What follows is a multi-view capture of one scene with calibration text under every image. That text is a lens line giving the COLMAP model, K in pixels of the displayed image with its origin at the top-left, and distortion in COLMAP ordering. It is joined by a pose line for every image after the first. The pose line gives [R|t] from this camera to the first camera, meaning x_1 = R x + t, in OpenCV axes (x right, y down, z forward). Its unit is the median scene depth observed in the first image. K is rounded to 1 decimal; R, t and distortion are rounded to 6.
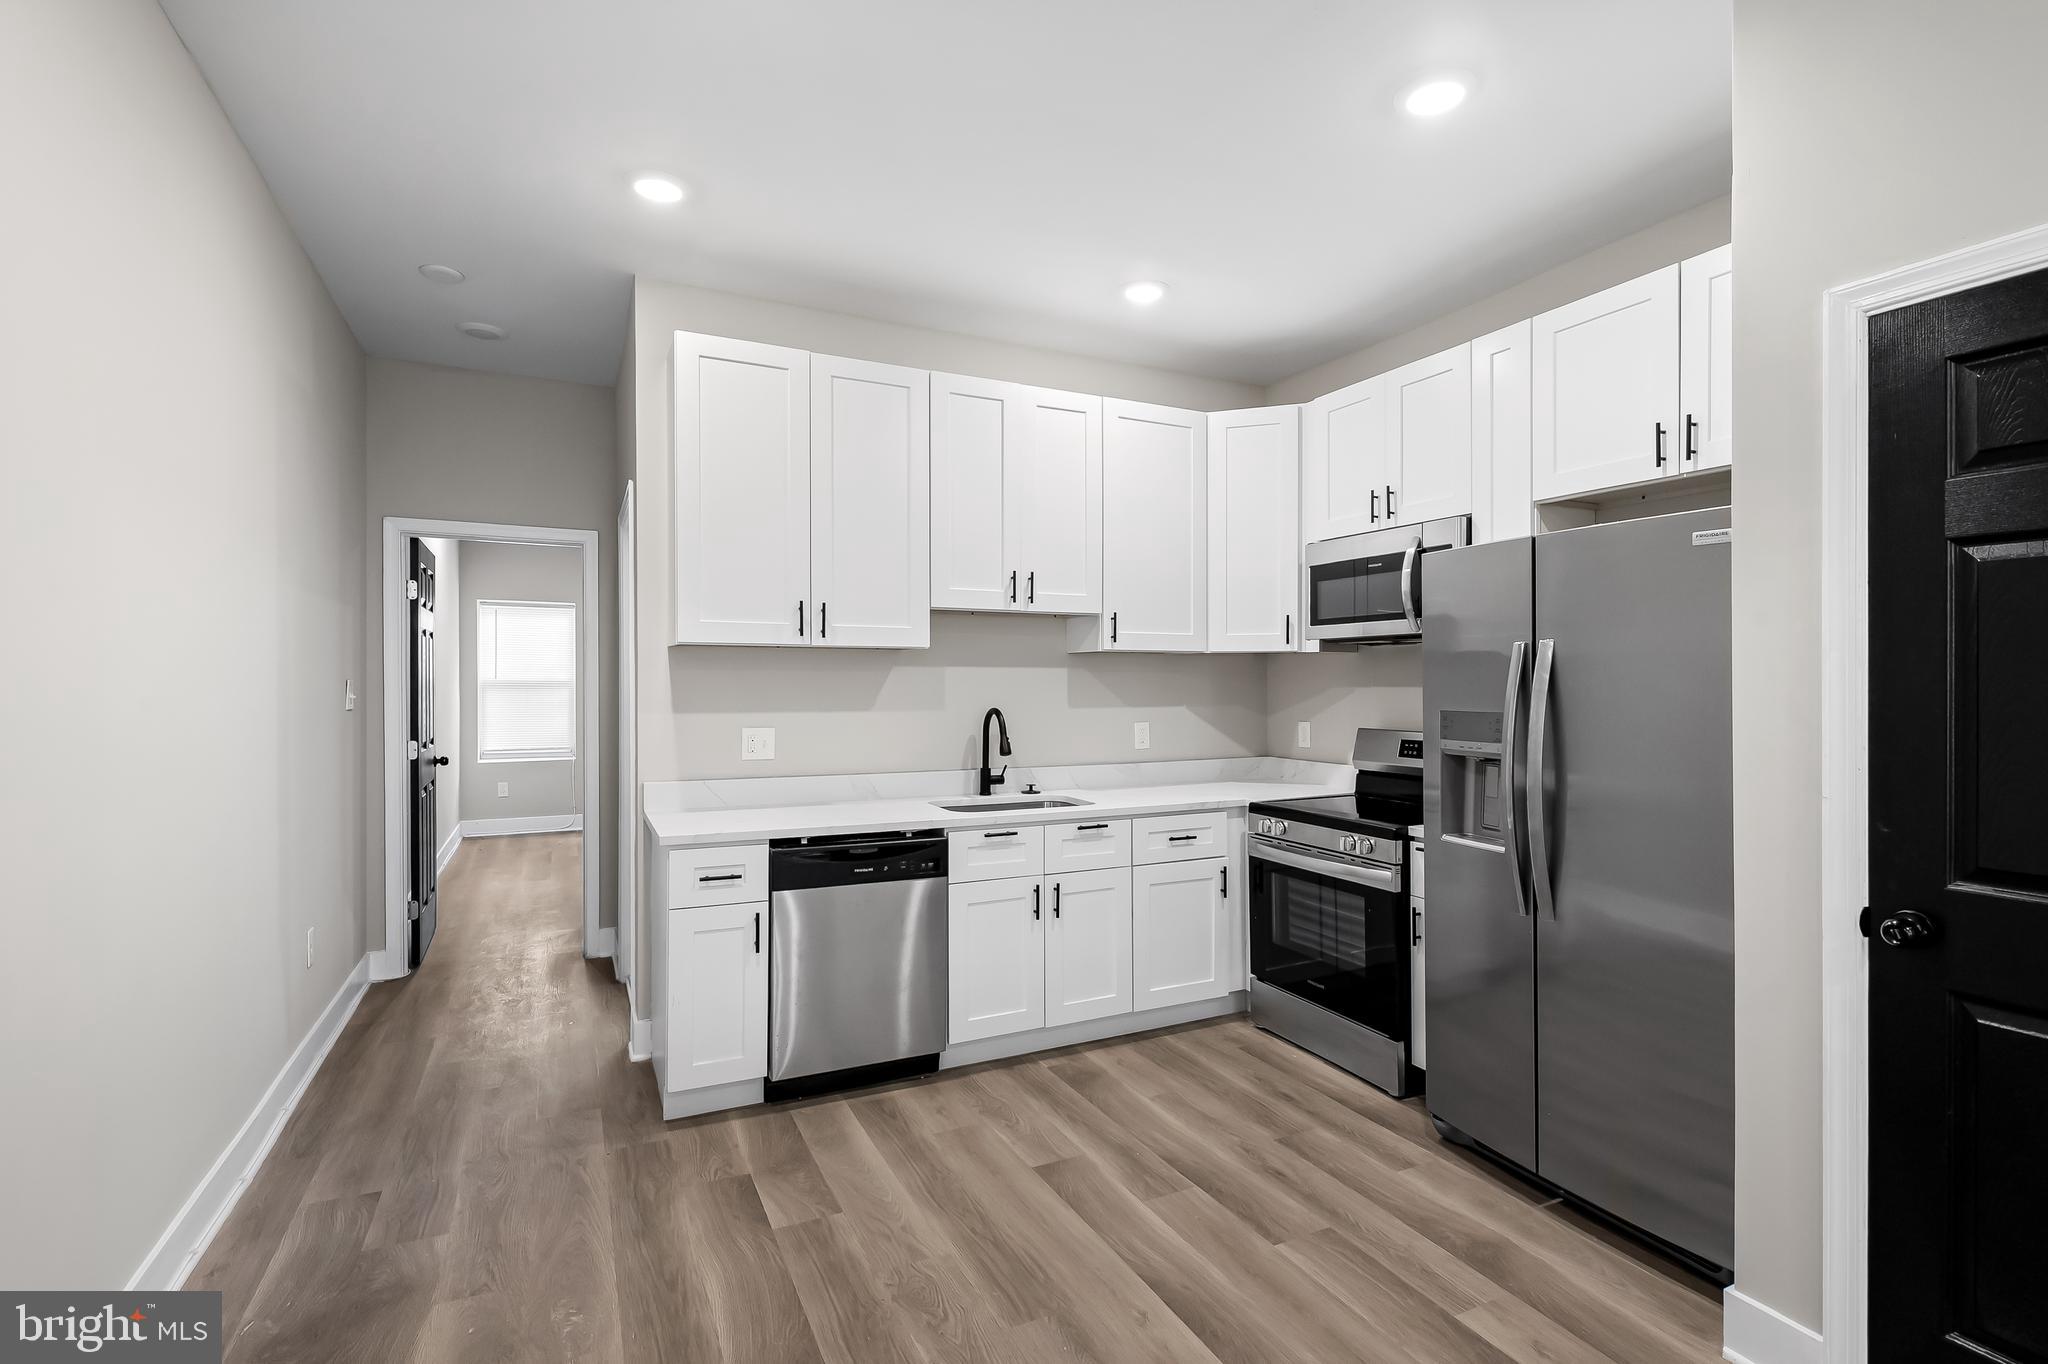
lens RADIAL K [[946.1, 0, 1034.8], [0, 946.1, 682.2], [0, 0, 1]] dist [-0.000454, 0.000133]
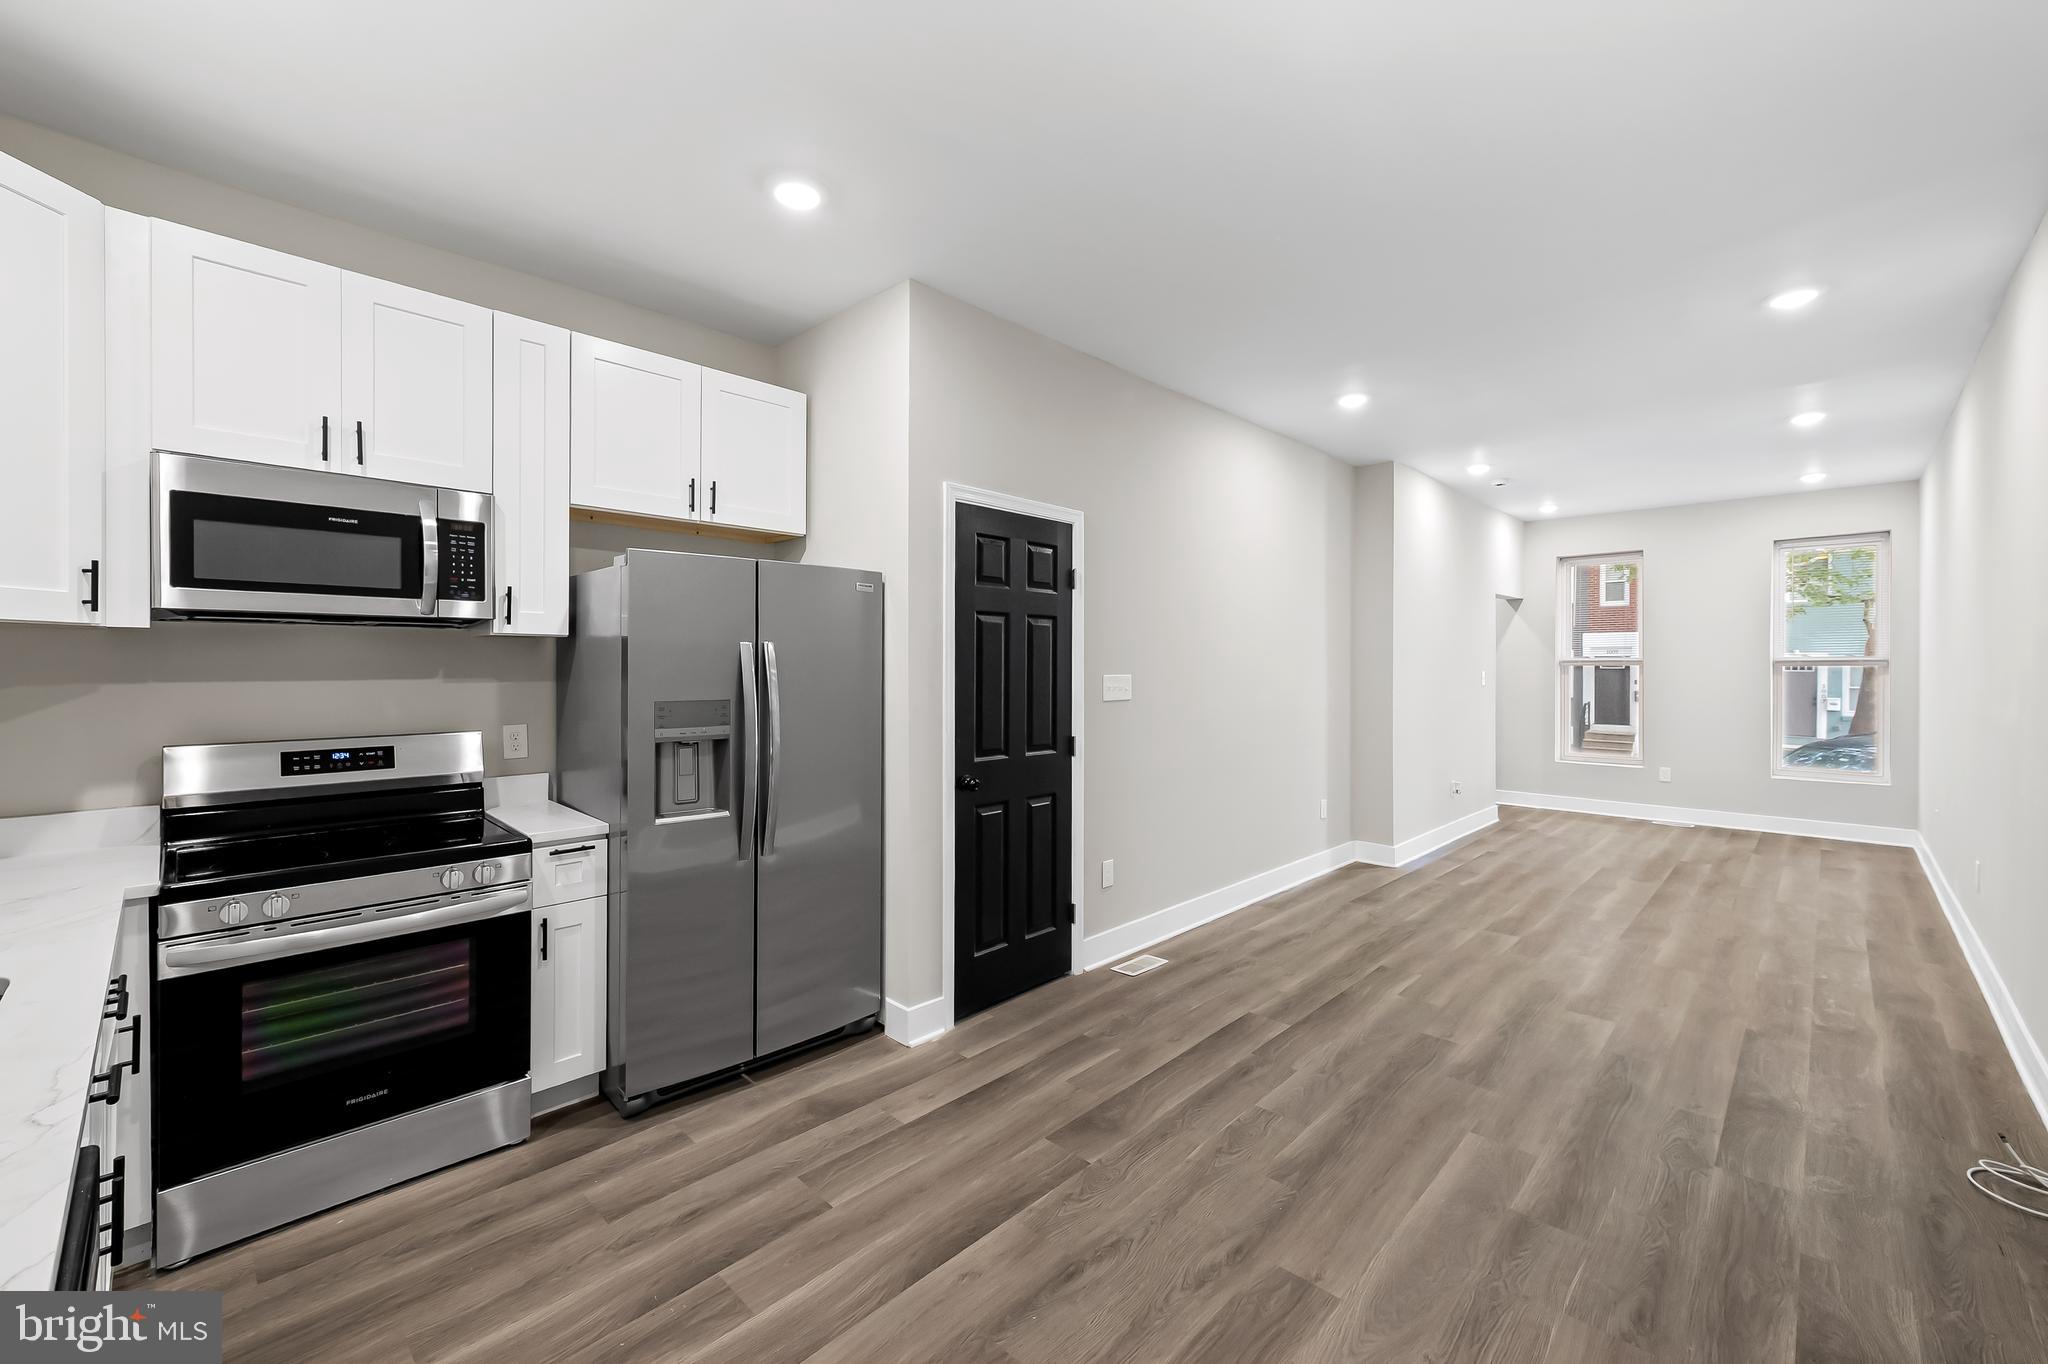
lens RADIAL K [[815.6, 0, 1033.1], [0, 815.6, 669.0], [0, 0, 1]] dist [0.002193, 0.000041]
pose [[-0.337540, -0.002690, 0.941307, -0.469523], [0.000009, 0.999996, 0.002861, -0.007565], [-0.941311, 0.000975, -0.337539, 0.754162]]
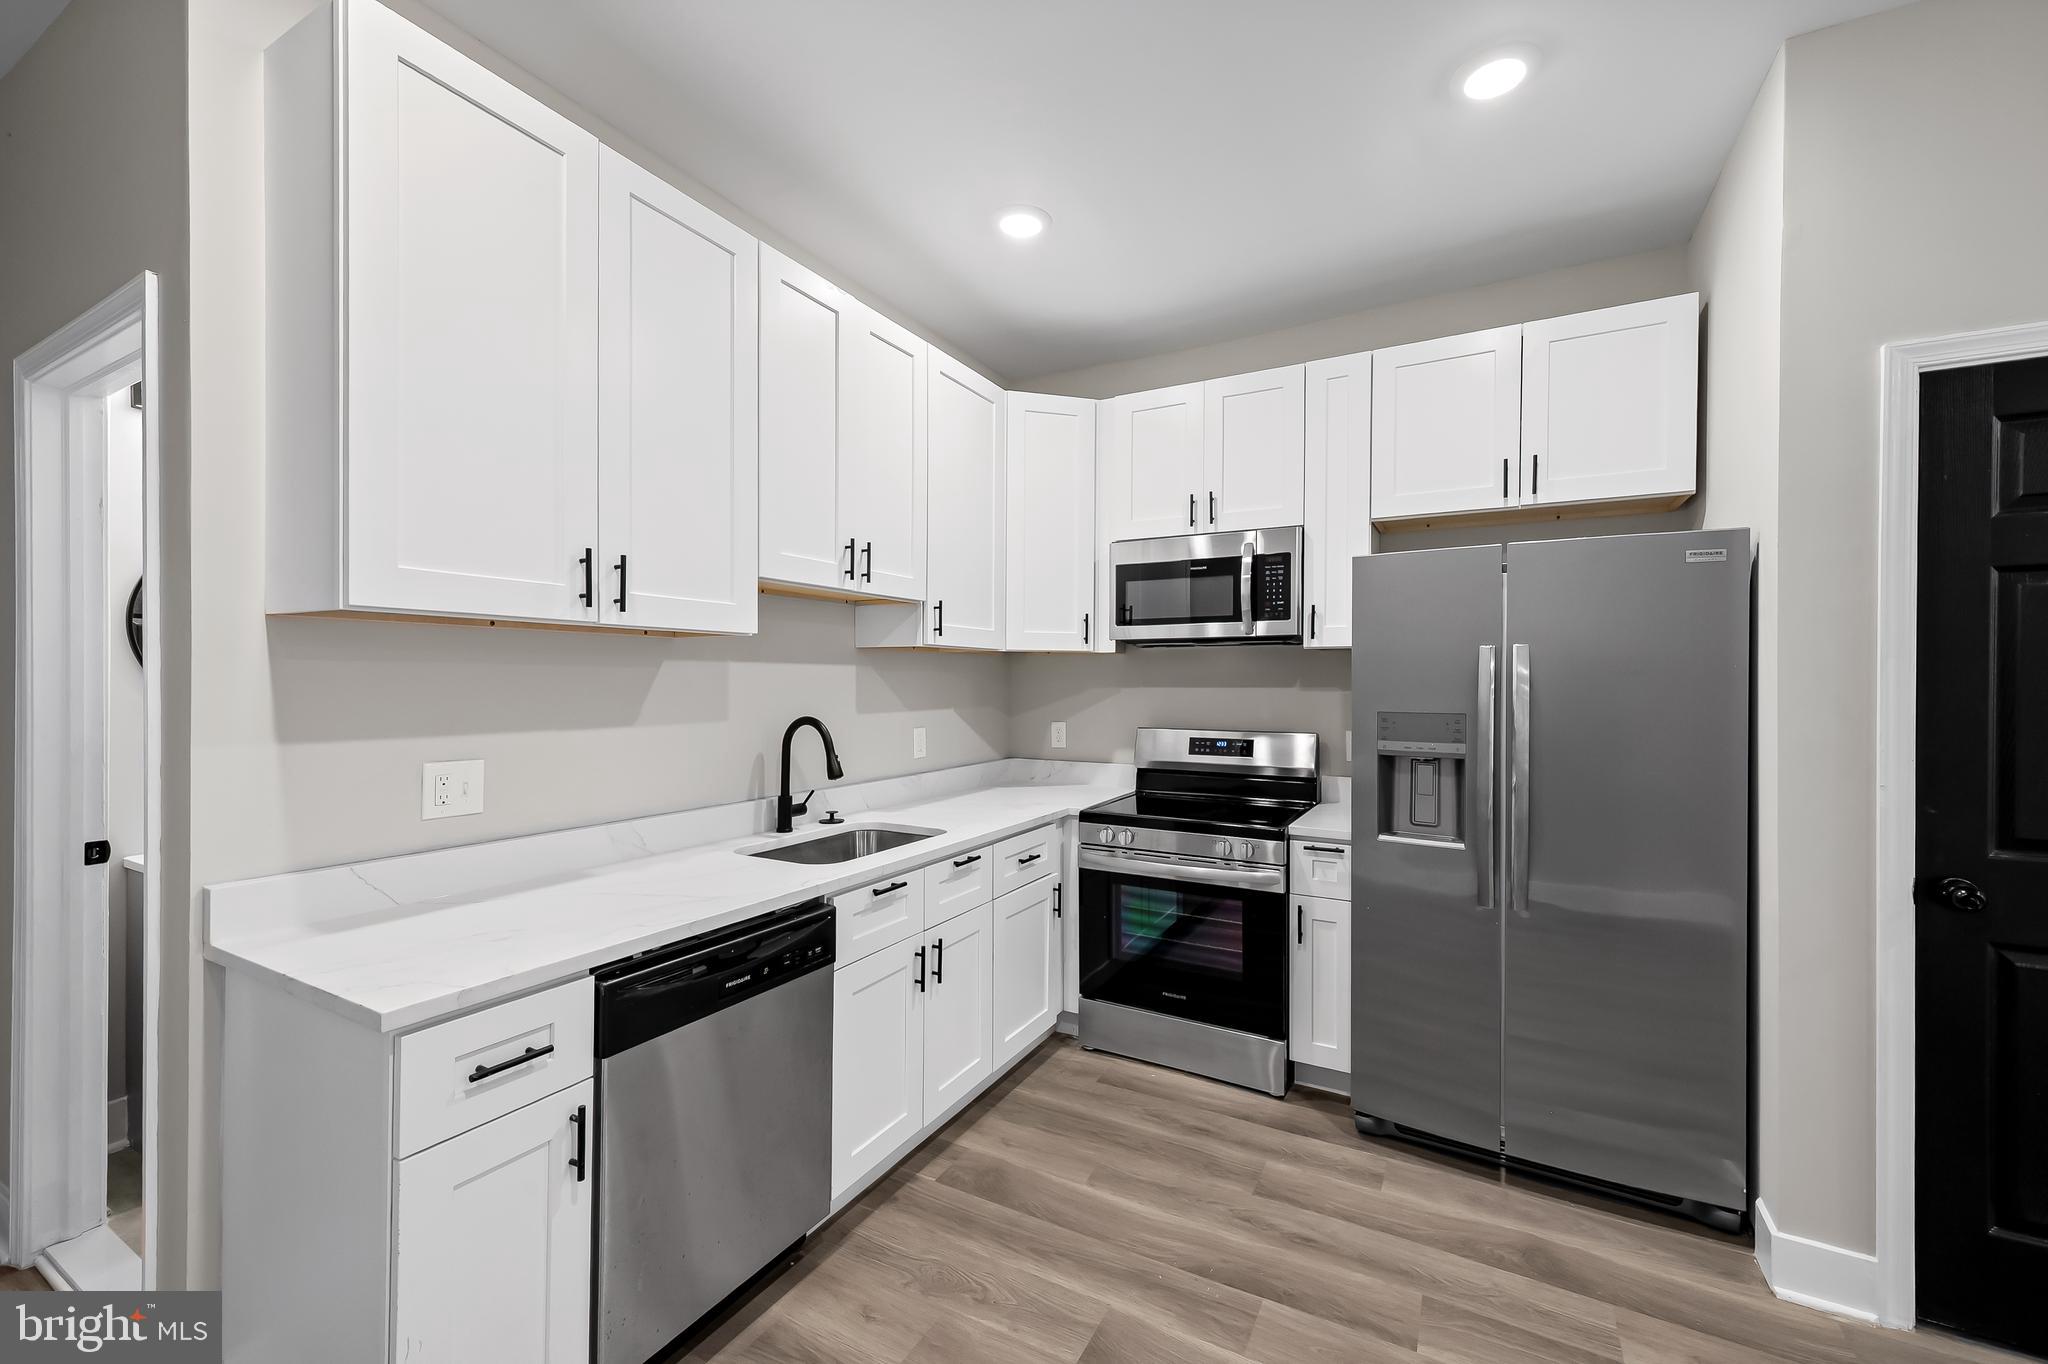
lens RADIAL K [[816.2, 0, 1031.7], [0, 816.2, 679.9], [0, 0, 1]] dist [0.003009, -0.000214]
pose [[0.822091, 0.002163, 0.569353, -0.307046], [-0.001776, 0.999998, -0.001233, -0.002169], [-0.569354, 0.000003, 0.822092, 0.408694]]
